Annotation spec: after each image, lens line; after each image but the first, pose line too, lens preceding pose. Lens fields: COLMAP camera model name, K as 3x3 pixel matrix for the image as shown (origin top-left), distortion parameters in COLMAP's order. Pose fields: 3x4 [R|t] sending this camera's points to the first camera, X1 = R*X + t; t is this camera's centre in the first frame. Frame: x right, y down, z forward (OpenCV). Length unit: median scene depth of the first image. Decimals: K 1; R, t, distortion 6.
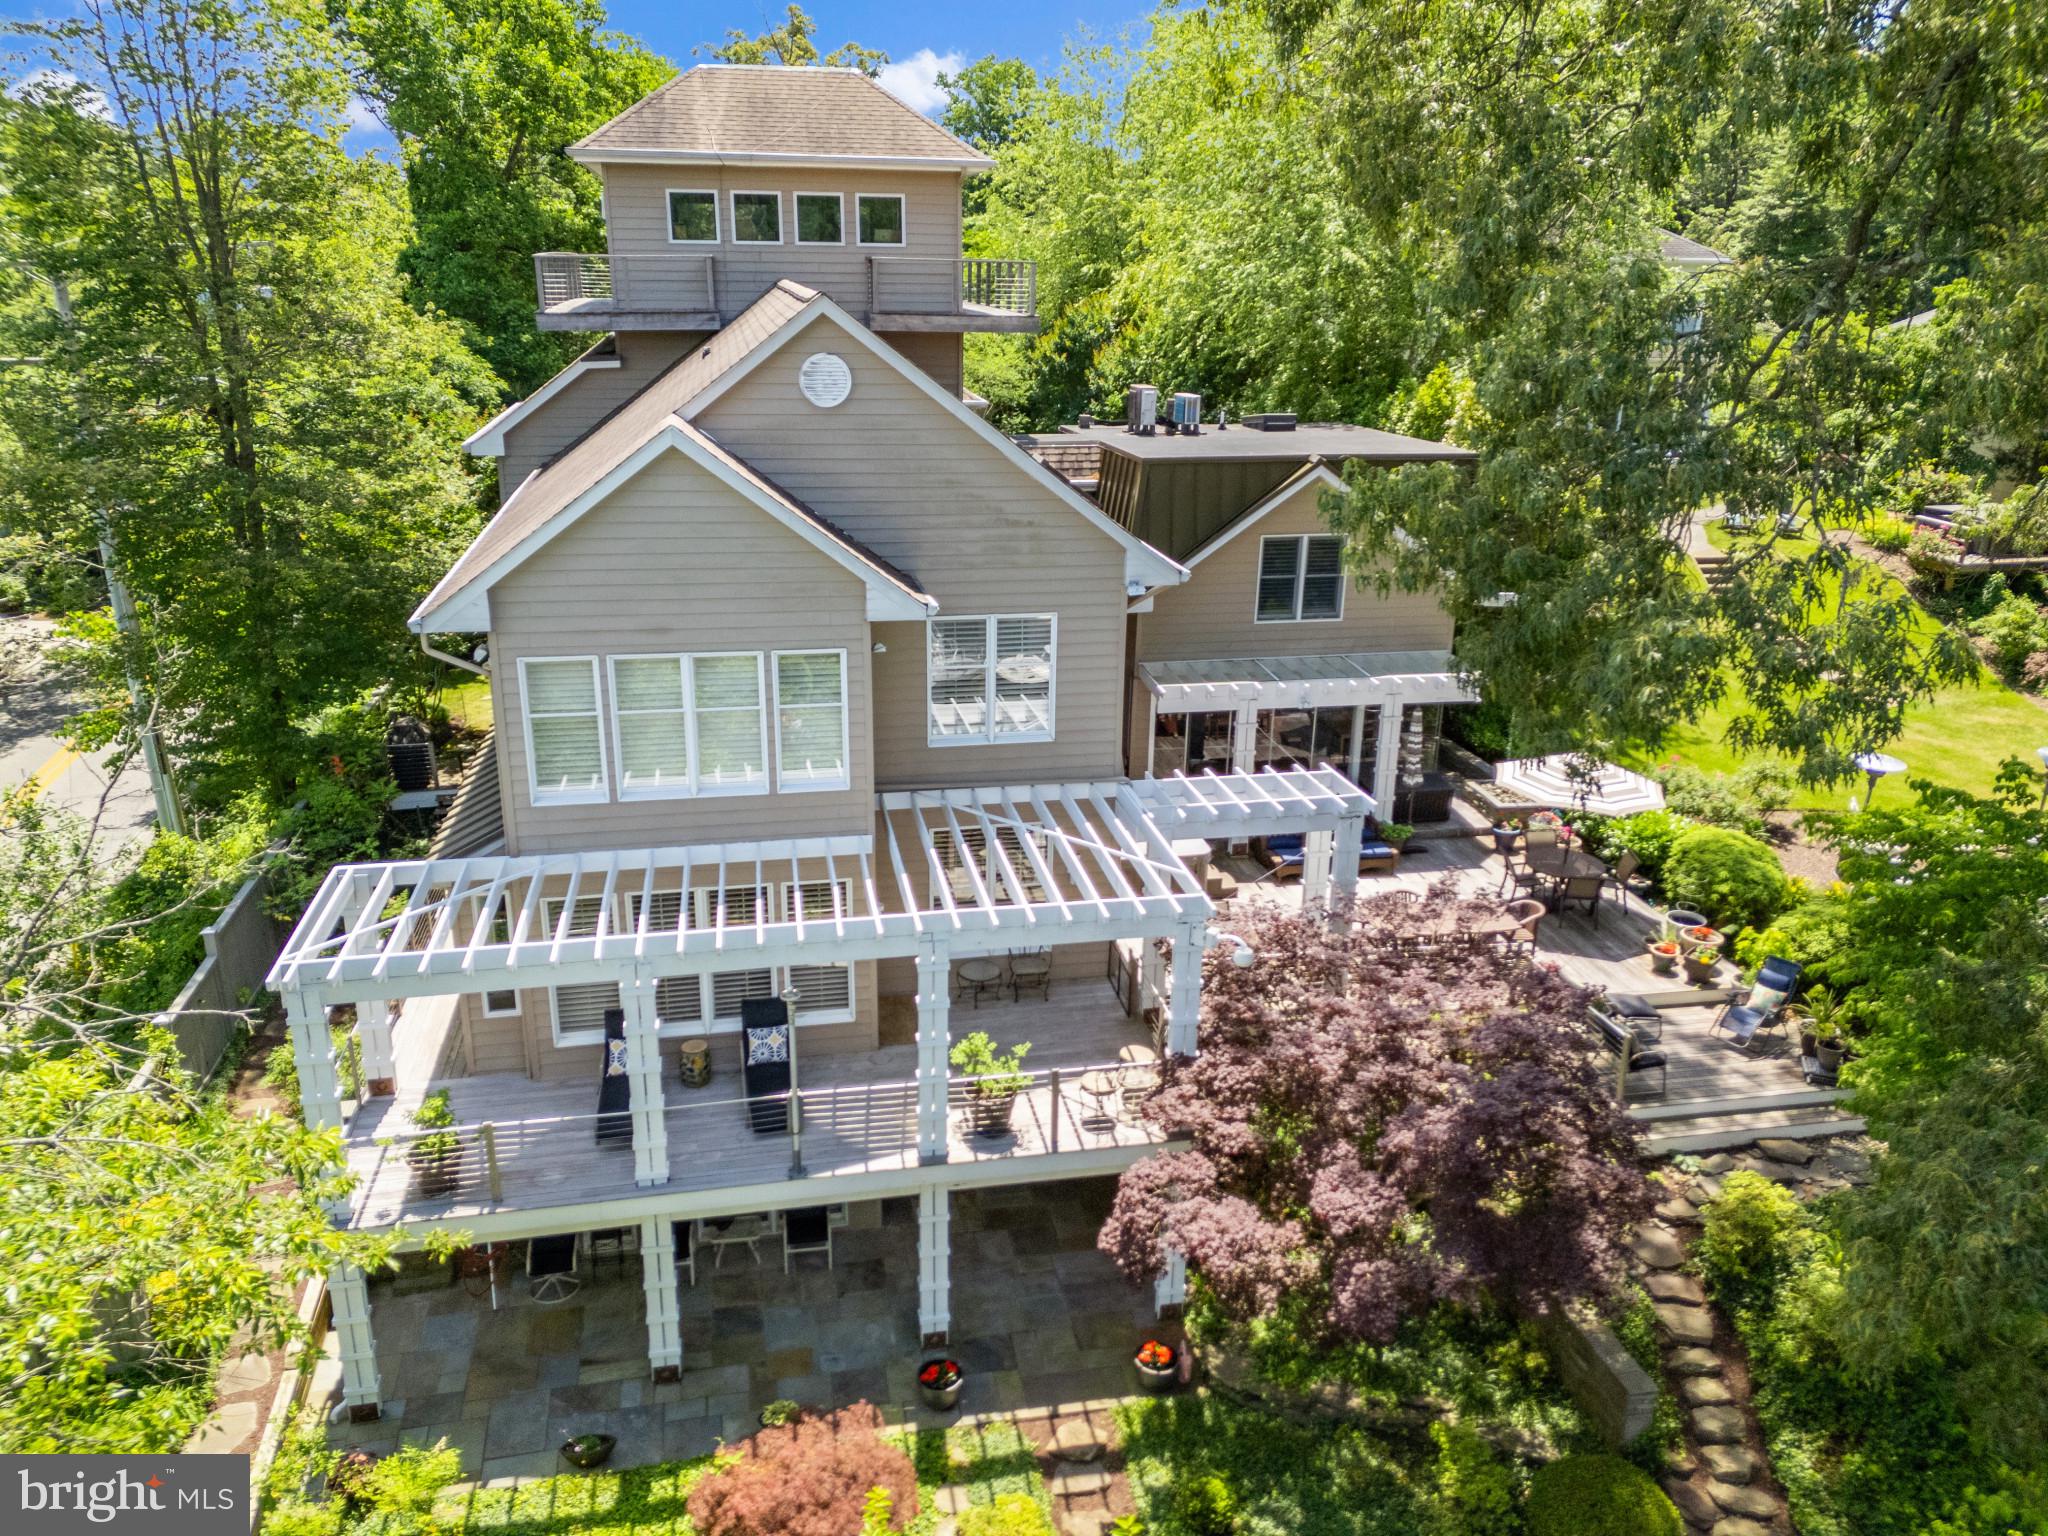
lens RADIAL K [[1513.9, 0, 1030.6], [0, 1513.9, 776.7], [0, 0, 1]] dist [0.113231, -0.111033]
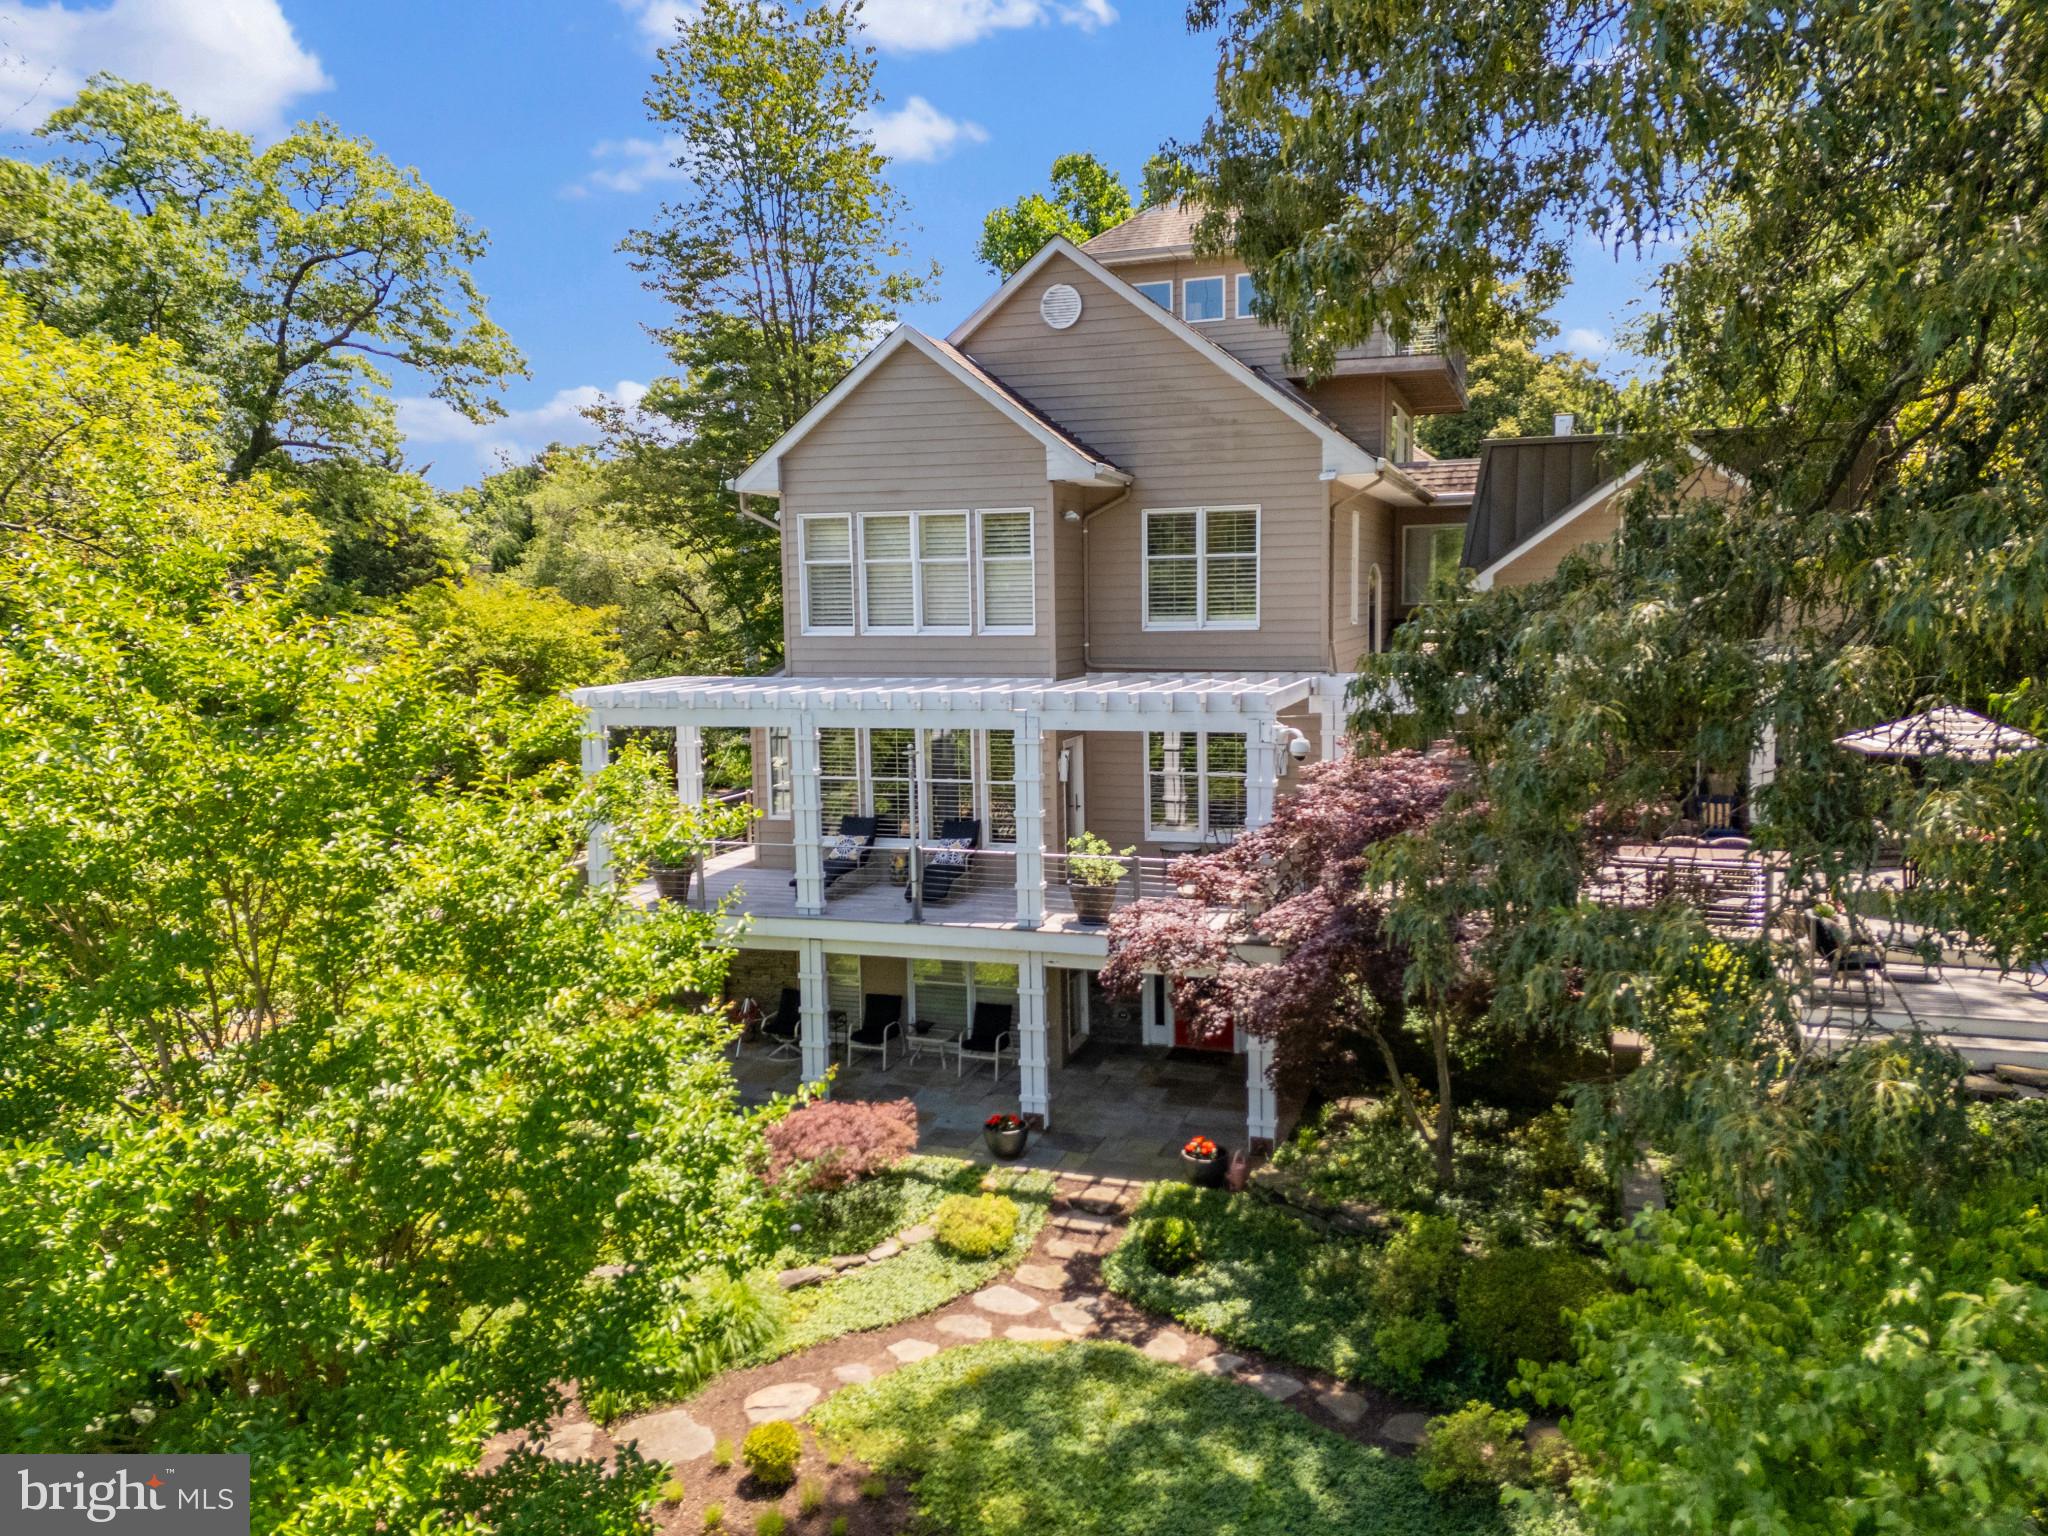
lens RADIAL K [[1513.9, 0, 1030.6], [0, 1513.9, 776.7], [0, 0, 1]] dist [0.113231, -0.111033]
pose [[0.867119, 0.029693, -0.497216, 0.474327], [-0.140158, 0.972434, -0.186356, 0.343428], [0.477976, 0.231281, 0.847377, 0.046077]]
